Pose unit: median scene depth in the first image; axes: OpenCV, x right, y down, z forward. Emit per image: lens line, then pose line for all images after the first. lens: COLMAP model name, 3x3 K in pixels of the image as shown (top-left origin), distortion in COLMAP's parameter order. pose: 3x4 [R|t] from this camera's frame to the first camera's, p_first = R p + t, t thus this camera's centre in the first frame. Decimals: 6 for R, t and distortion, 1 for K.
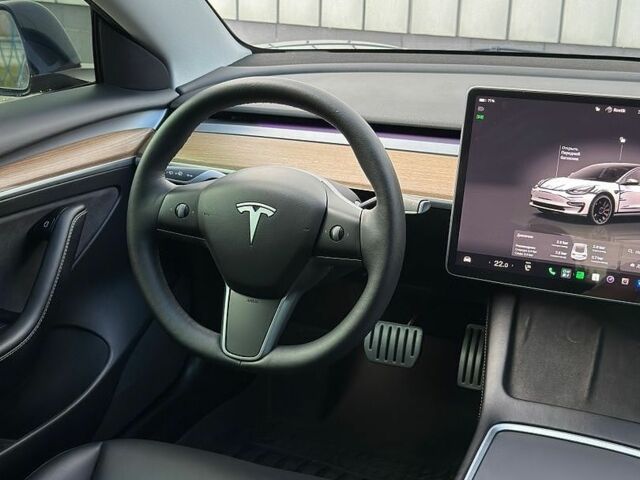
lens RADIAL K [[981.0, 0, 320.0], [0, 981.0, 240.0], [0, 0, 1]] dist [0.106078, -0.043507]
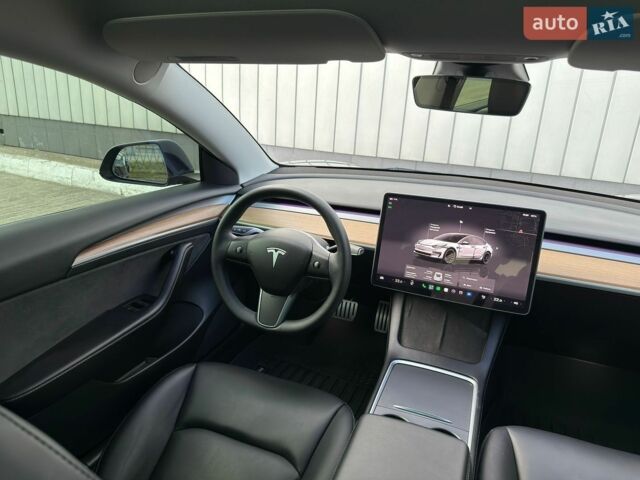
lens RADIAL K [[445.4, 0, 320.0], [0, 445.4, 240.0], [0, 0, 1]] dist [0.111167, -0.174864]
pose [[0.999451, 0.027173, 0.018950, 0.004697], [-0.026998, 0.999591, -0.009432, -0.043972], [-0.019199, 0.008915, 0.999776, 0.091470]]
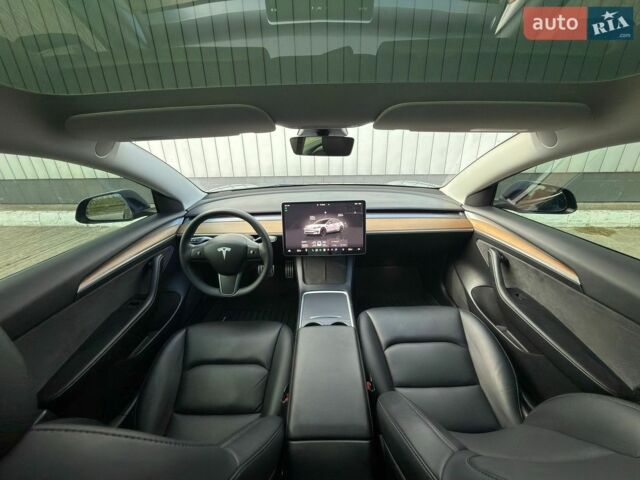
lens RADIAL K [[253.6, 0, 320.0], [0, 253.6, 240.0], [0, 0, 1]] dist [-0.001019, -0.000148]
pose [[0.927781, -0.178650, 0.327578, -0.037986], [0.158534, 0.983482, 0.087350, -0.078180], [-0.337772, -0.029110, 0.940778, 0.105345]]
